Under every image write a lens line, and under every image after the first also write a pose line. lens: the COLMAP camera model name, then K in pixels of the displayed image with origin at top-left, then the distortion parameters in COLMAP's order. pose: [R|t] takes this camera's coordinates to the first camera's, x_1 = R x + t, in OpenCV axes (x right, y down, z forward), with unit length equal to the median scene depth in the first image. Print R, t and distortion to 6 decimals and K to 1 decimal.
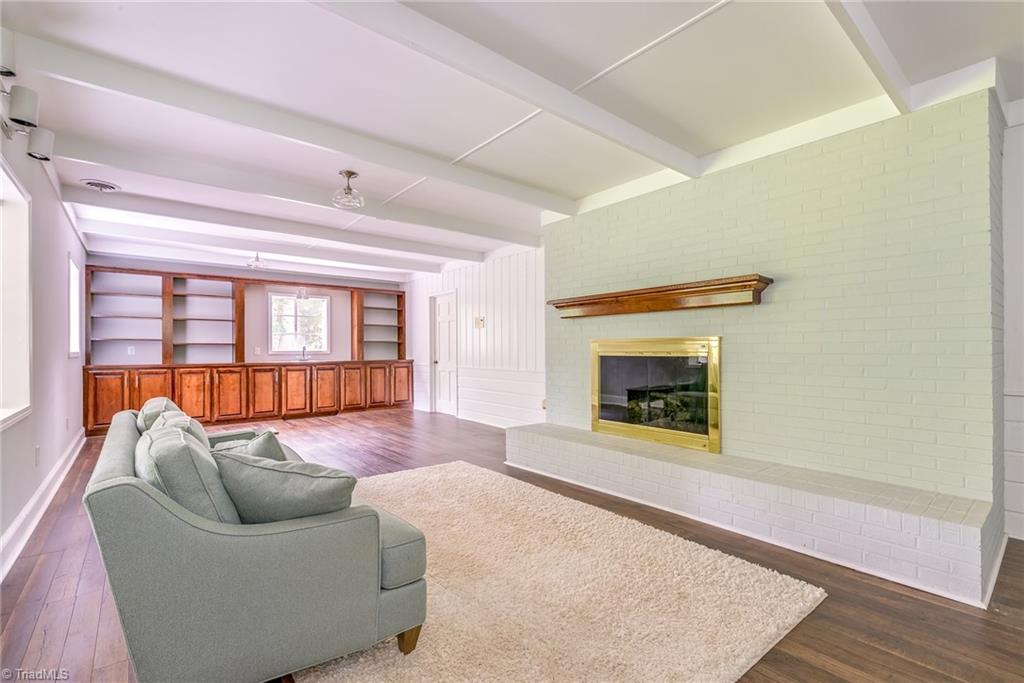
lens RADIAL K [[471.4, 0, 510.9], [0, 471.4, 345.5], [0, 0, 1]] dist [0.003537, 0.000500]
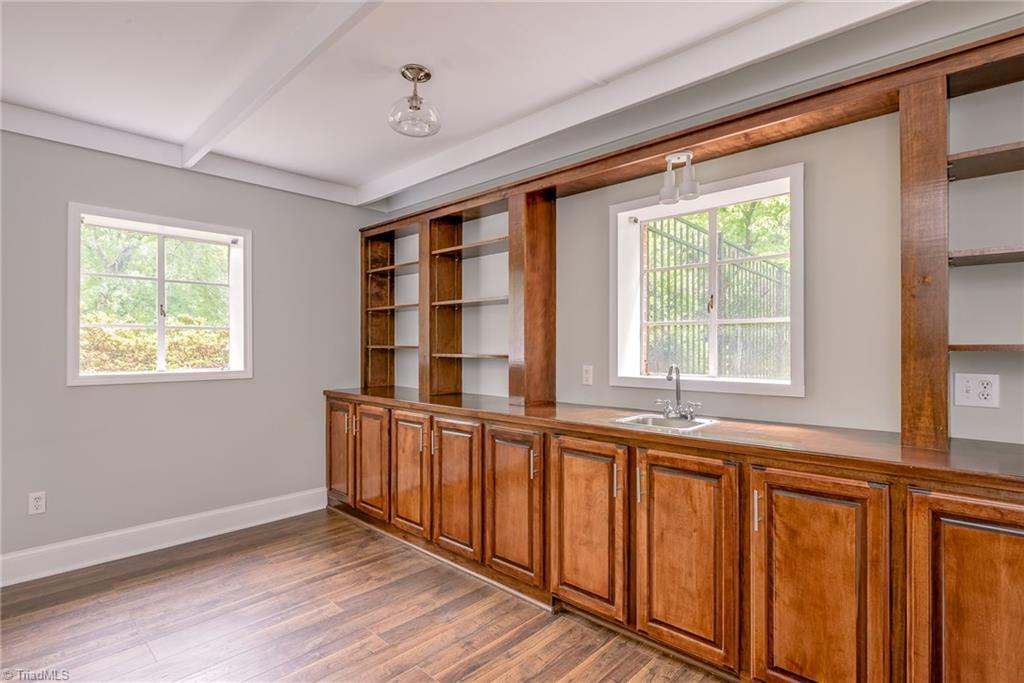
lens RADIAL K [[526.4, 0, 511.1], [0, 526.4, 341.7], [0, 0, 1]] dist [-0.000878, -0.000193]
pose [[0.087985, -0.000187, -0.996122, -0.140670], [0.008636, 0.999963, 0.000575, -0.015171], [0.996084, -0.008653, 0.087984, 0.914796]]
